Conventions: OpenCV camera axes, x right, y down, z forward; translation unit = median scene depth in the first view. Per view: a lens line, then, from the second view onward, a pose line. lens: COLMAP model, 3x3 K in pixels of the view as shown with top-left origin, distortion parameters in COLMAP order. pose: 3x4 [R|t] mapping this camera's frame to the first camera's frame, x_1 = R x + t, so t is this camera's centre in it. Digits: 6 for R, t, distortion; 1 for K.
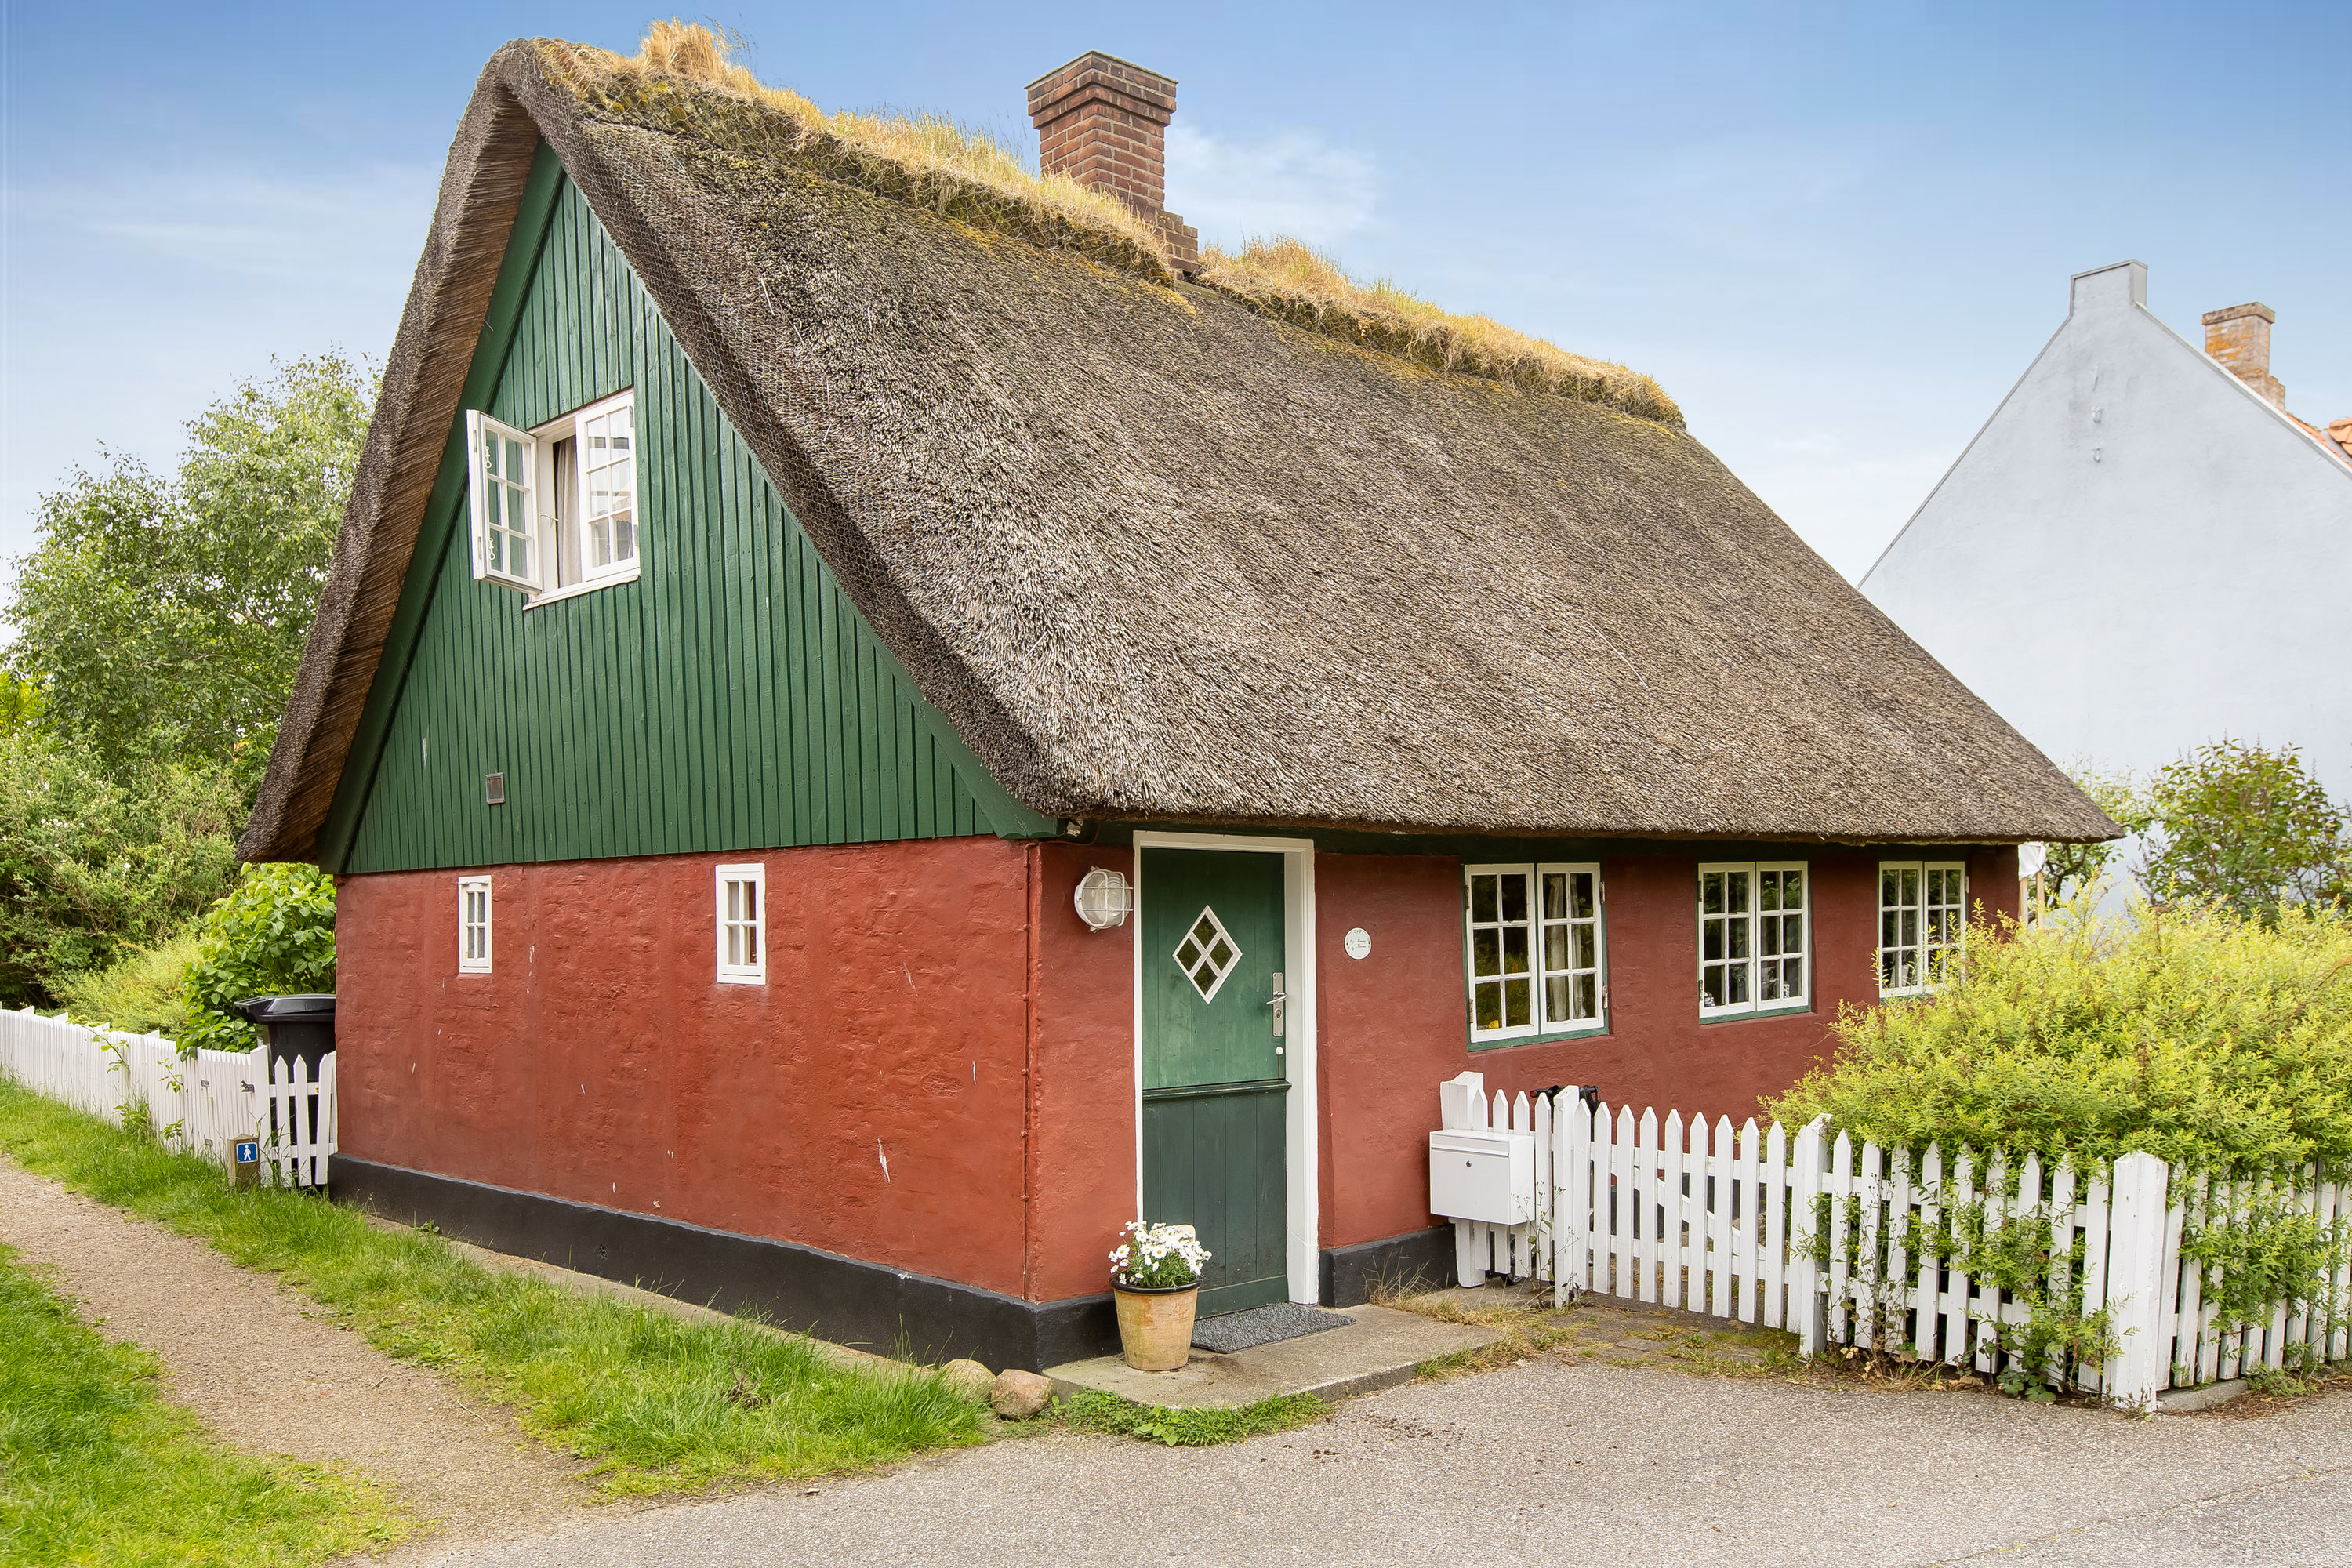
lens RADIAL K [[1889.7, 0, 1176.0], [0, 1889.7, 784.0], [0, 0, 1]] dist [0.003489, 0.000190]
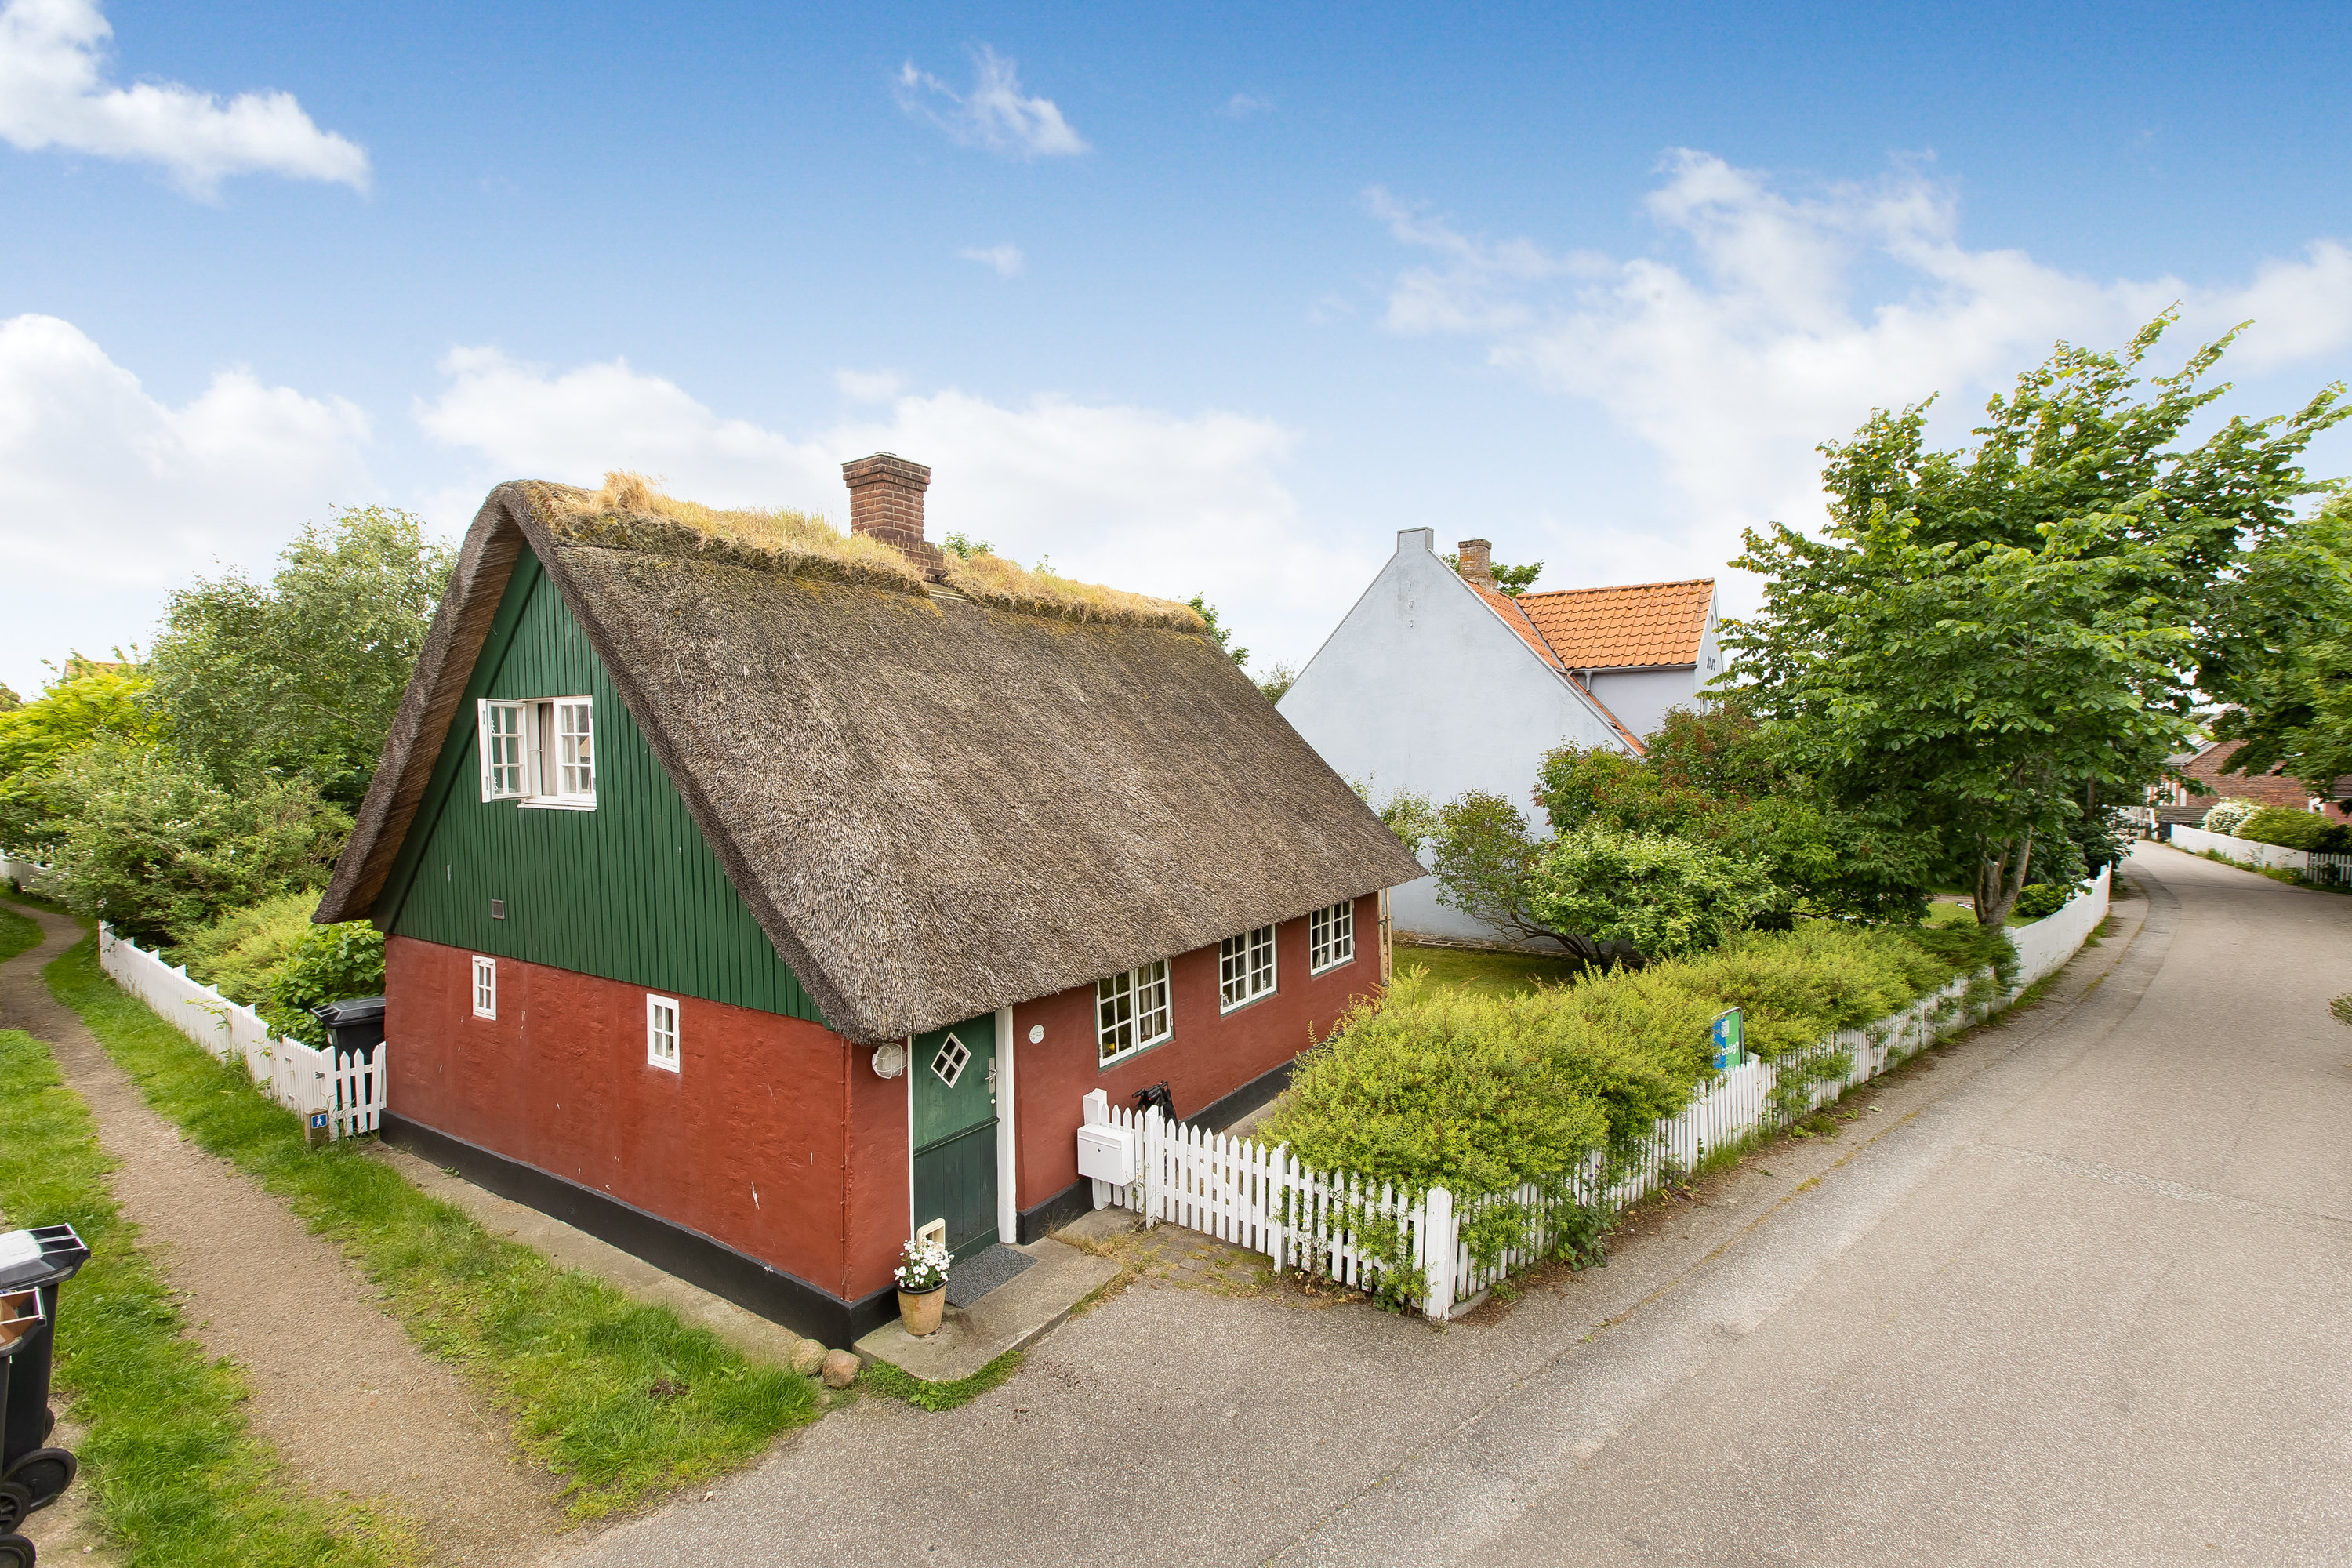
lens RADIAL K [[1043.2, 0, 1176.0], [0, 1043.2, 784.0], [0, 0, 1]] dist [0.000900, -0.000006]
pose [[0.973810, -0.005609, 0.227293, 0.001045], [0.009550, 0.999822, -0.016244, -0.120263], [-0.227161, 0.017990, 0.973691, 0.002006]]
